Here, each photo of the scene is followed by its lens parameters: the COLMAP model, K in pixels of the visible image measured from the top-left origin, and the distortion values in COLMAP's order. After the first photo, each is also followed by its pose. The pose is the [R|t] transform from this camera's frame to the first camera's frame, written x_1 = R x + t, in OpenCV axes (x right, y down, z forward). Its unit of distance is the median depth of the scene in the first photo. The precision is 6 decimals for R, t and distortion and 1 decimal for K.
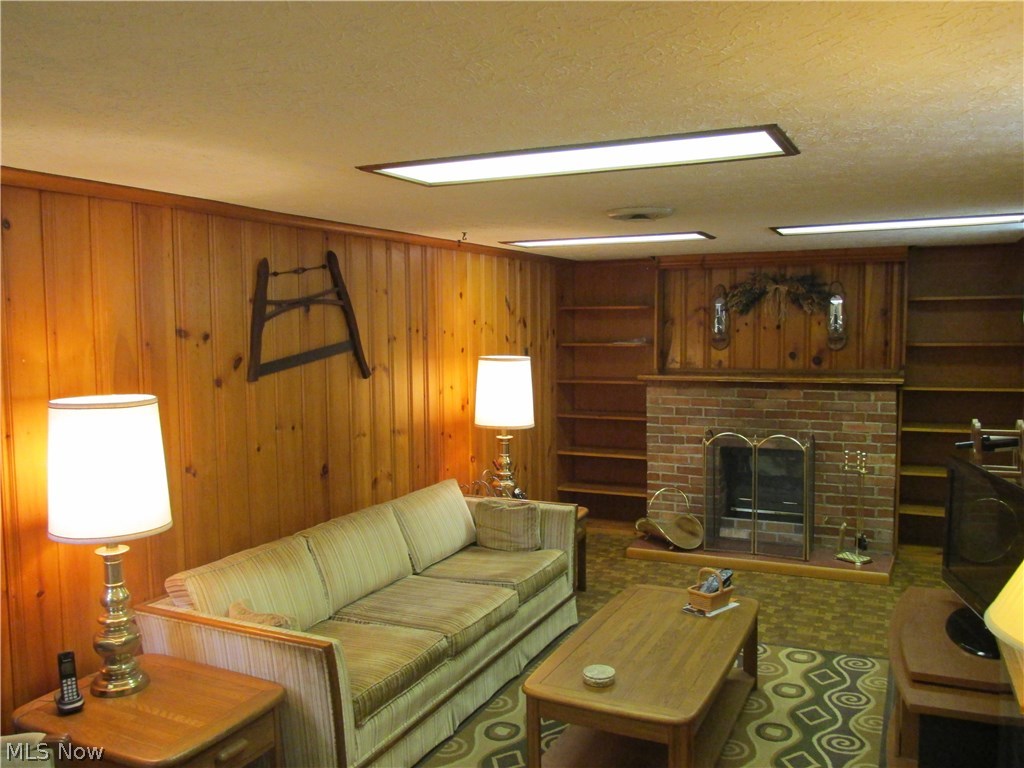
lens RADIAL K [[839.0, 0, 509.5], [0, 839.0, 390.4], [0, 0, 1]] dist [-0.028862, 0.009042]
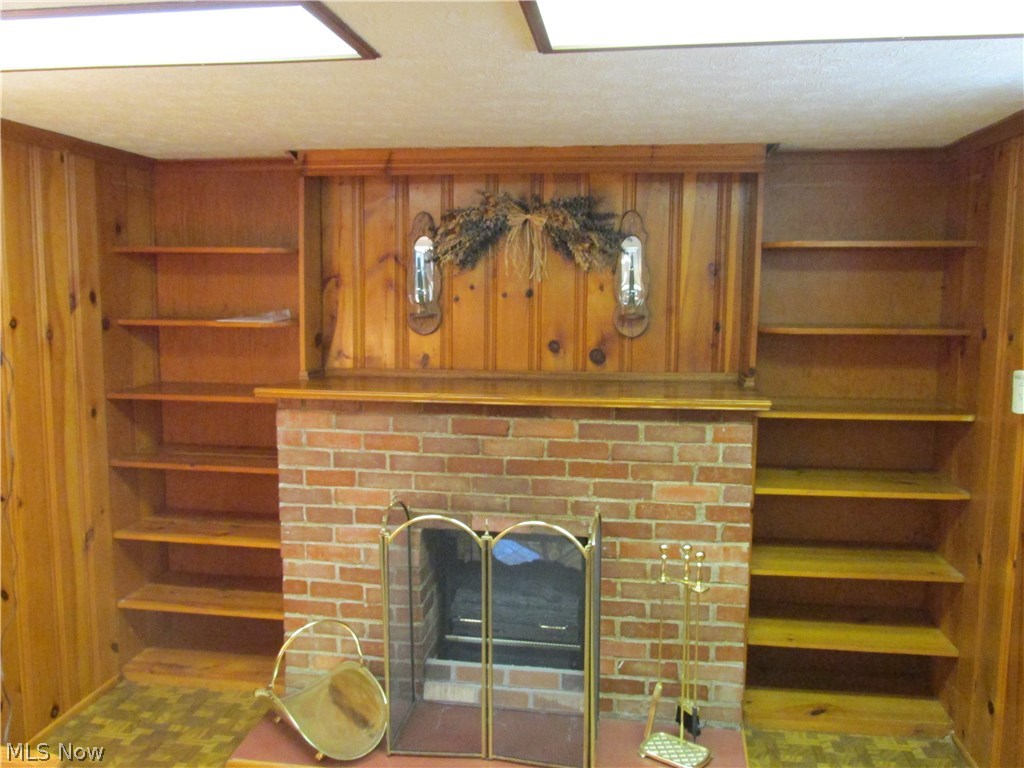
lens RADIAL K [[839.0, 0, 517.1], [0, 839.0, 382.3], [0, 0, 1]] dist [-0.028862, 0.009042]
pose [[0.952688, -0.014709, 0.303594, 0.152996], [0.005325, 0.999483, 0.031714, -0.036659], [-0.303904, -0.028597, 0.952273, 0.498979]]
